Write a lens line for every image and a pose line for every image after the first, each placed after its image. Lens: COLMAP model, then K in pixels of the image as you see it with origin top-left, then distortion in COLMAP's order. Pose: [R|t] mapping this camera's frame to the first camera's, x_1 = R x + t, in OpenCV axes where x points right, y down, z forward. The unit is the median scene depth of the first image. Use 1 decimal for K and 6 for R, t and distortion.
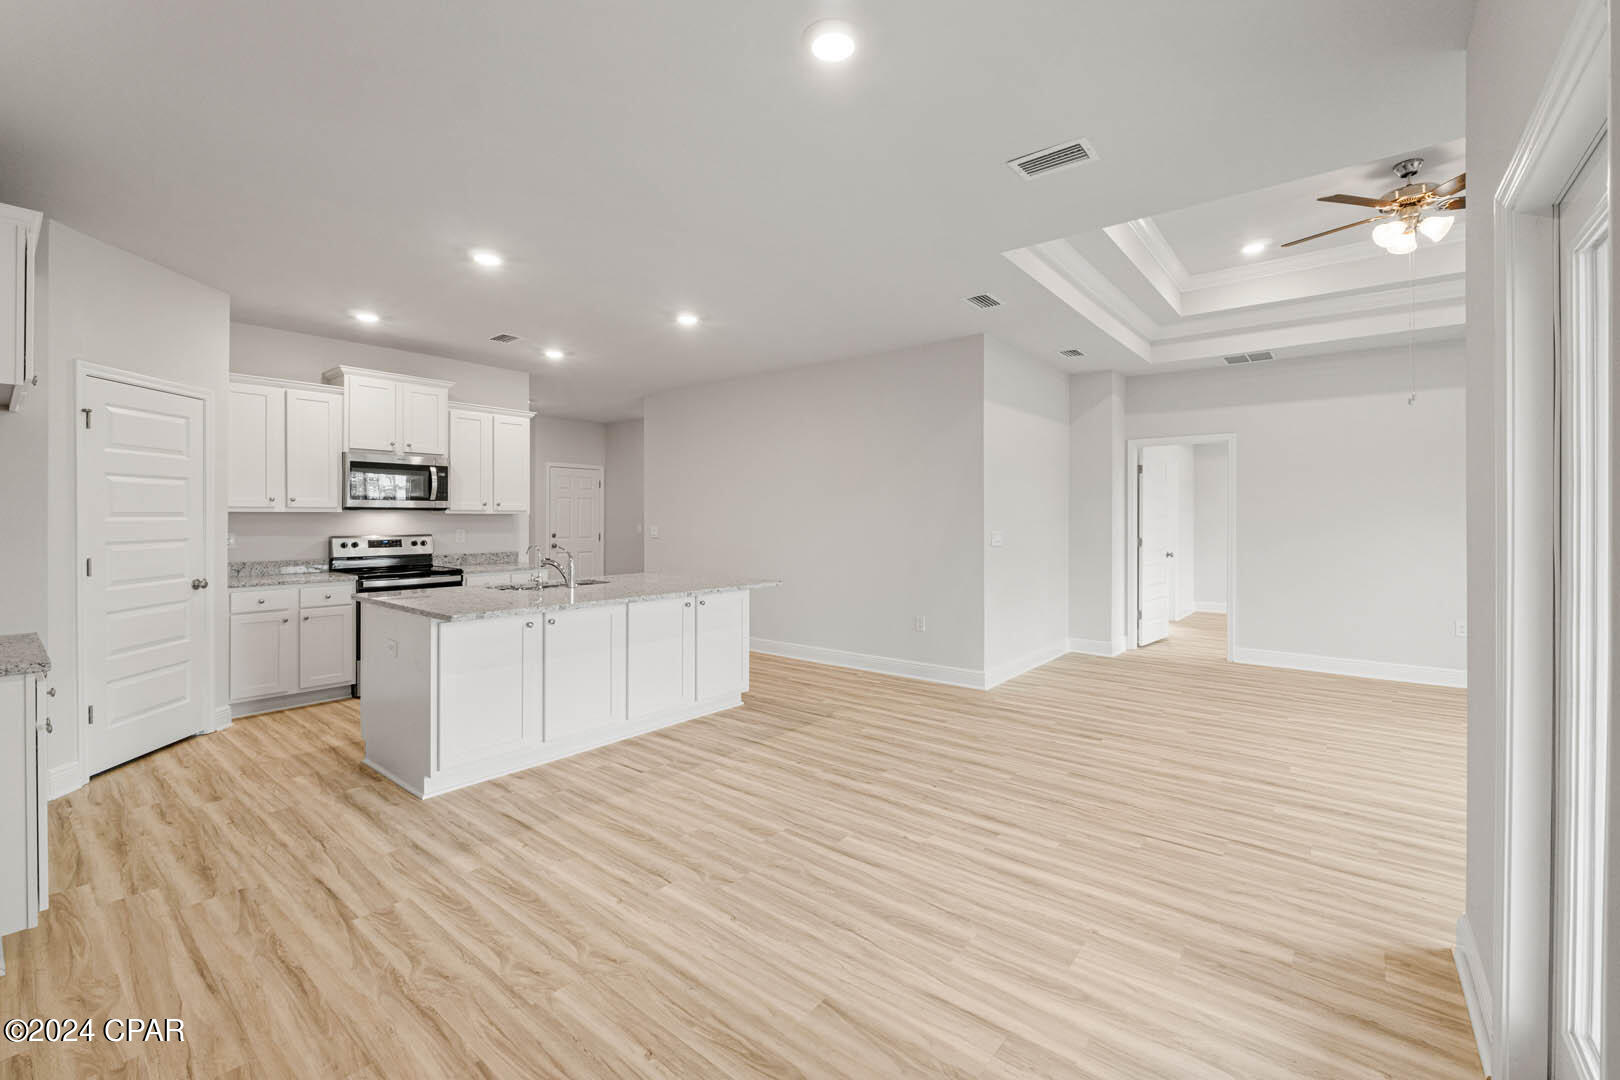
lens RADIAL K [[682.9, 0, 806.6], [0, 682.9, 519.5], [0, 0, 1]] dist [-0.007844, -0.000397]
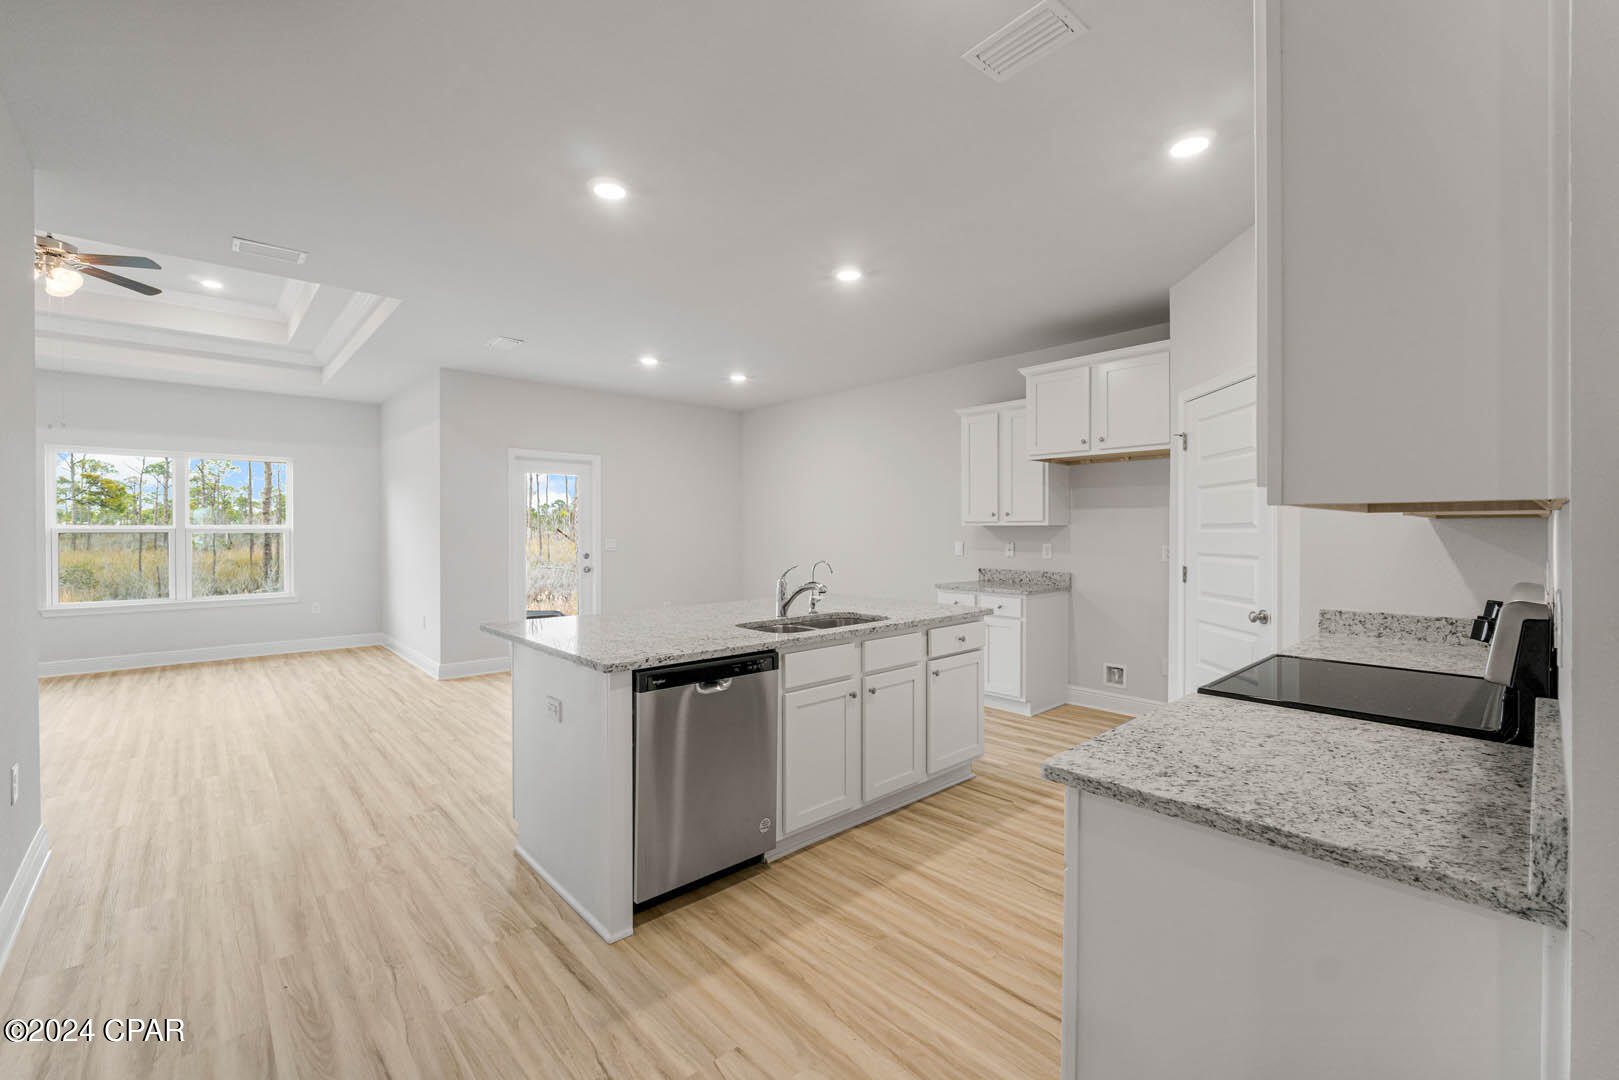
lens RADIAL K [[682.5, 0, 798.1], [0, 682.5, 534.0], [0, 0, 1]] dist [-0.007844, -0.000397]
pose [[-0.988215, -0.003365, 0.153032, -0.560977], [-0.002142, 0.999964, 0.008160, -0.002656], [-0.153054, 0.007736, -0.988187, 2.059519]]
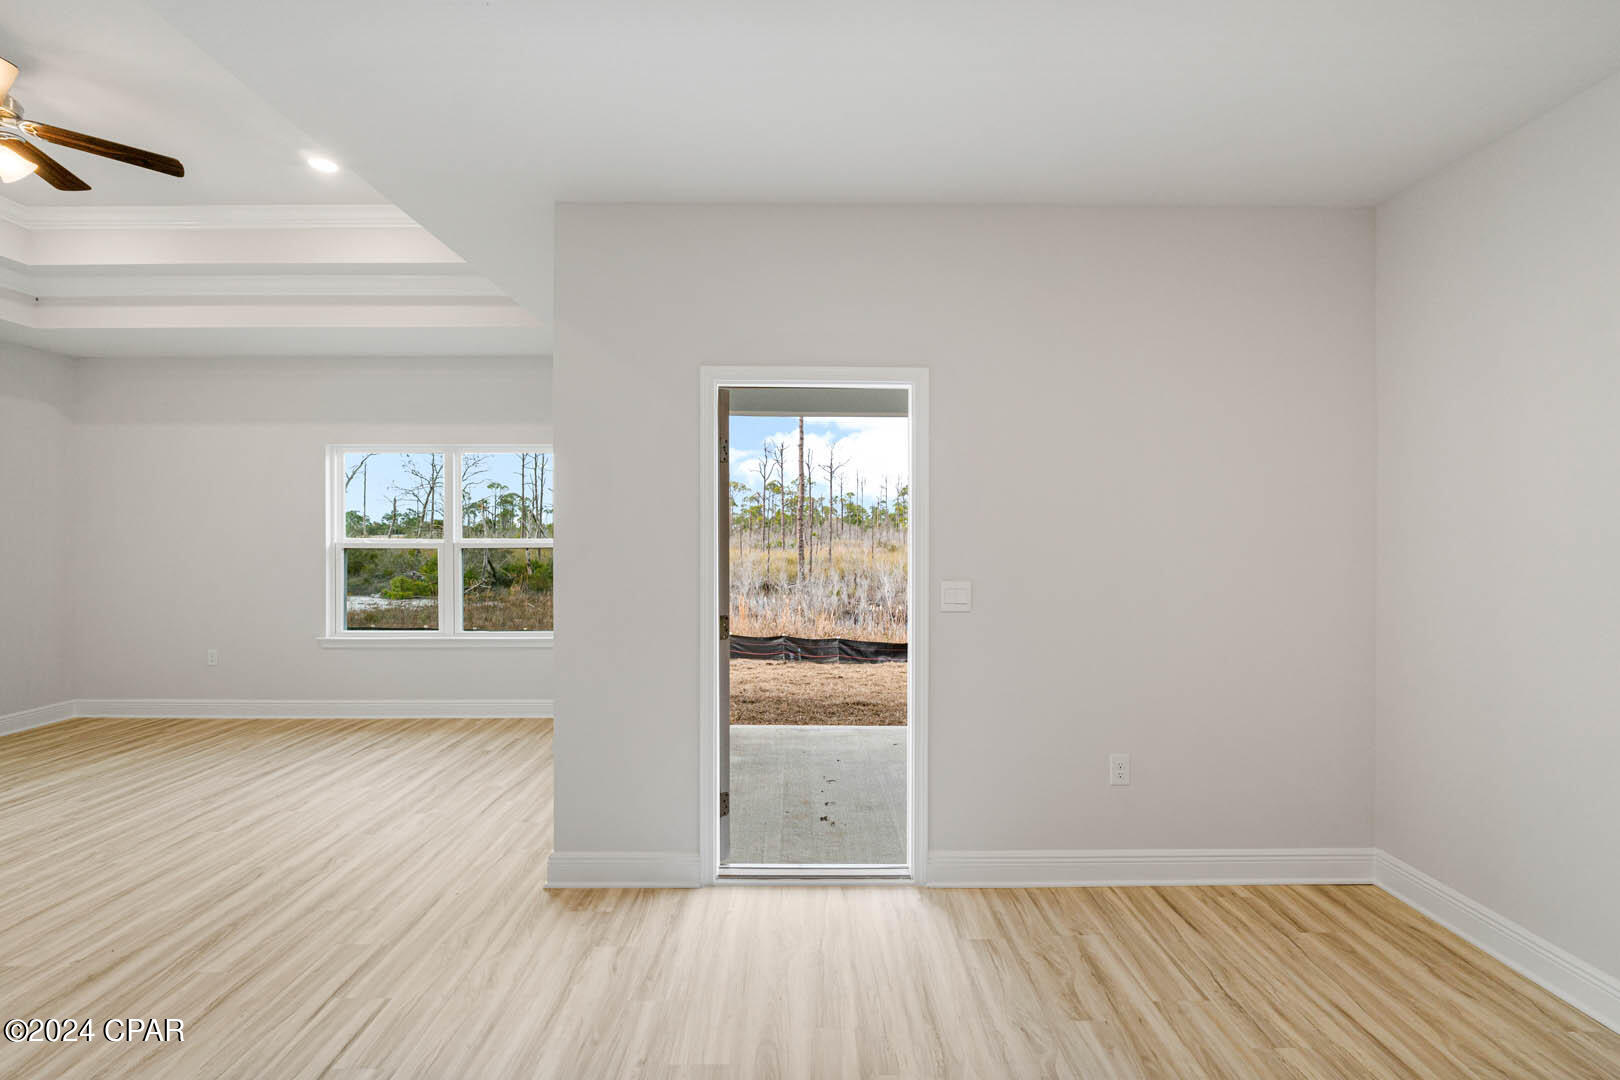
lens RADIAL K [[682.9, 0, 804.0], [0, 682.9, 533.4], [0, 0, 1]] dist [-0.007844, -0.000397]
pose [[-0.635313, -0.004954, 0.772239, -0.208951], [-0.001104, 0.999984, 0.005507, -0.029571], [-0.772254, 0.002646, -0.635309, 0.827944]]
